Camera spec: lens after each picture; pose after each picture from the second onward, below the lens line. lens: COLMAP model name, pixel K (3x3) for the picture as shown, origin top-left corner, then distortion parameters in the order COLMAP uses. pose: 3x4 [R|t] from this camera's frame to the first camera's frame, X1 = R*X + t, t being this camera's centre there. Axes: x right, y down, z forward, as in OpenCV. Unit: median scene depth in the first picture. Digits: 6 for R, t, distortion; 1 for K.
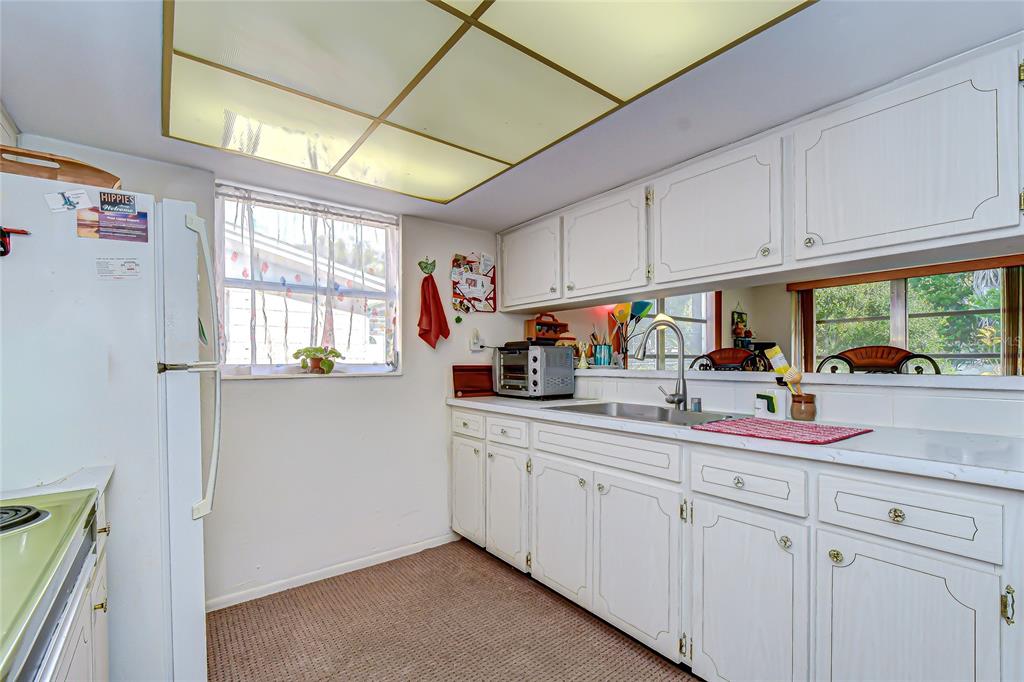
lens RADIAL K [[448.3, 0, 514.3], [0, 448.3, 360.9], [0, 0, 1]] dist [0.015505, -0.015605]
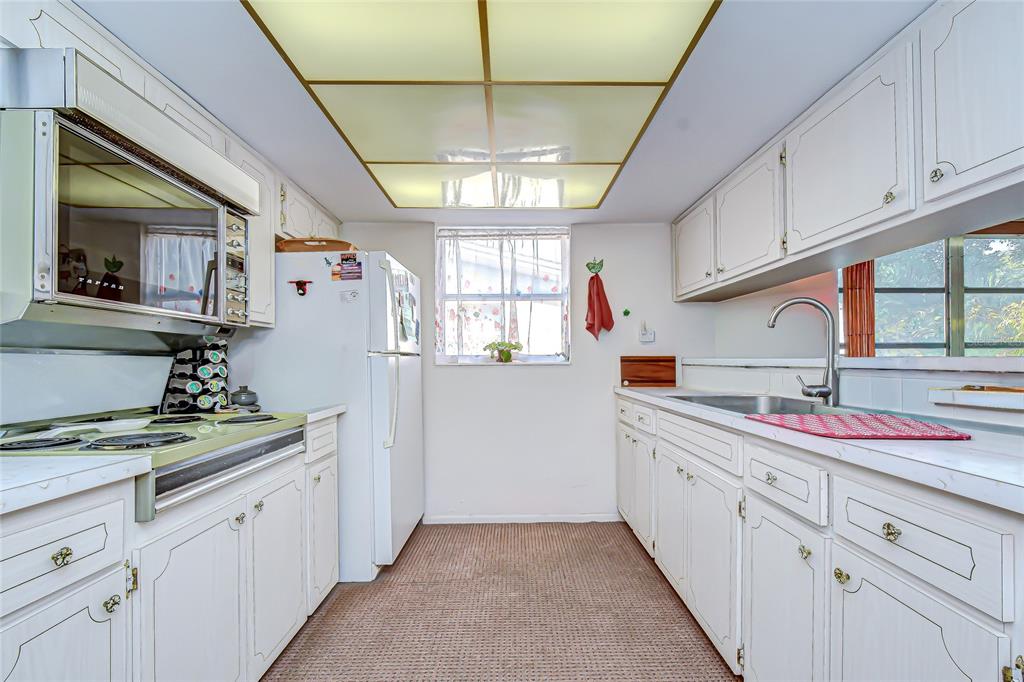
lens RADIAL K [[448.3, 0, 514.3], [0, 448.3, 360.9], [0, 0, 1]] dist [0.015505, -0.015605]
pose [[0.794615, -0.001271, -0.607112, 0.389895], [0.002522, 0.999996, 0.001208, 0.024442], [0.607108, -0.002491, 0.794615, 0.003567]]
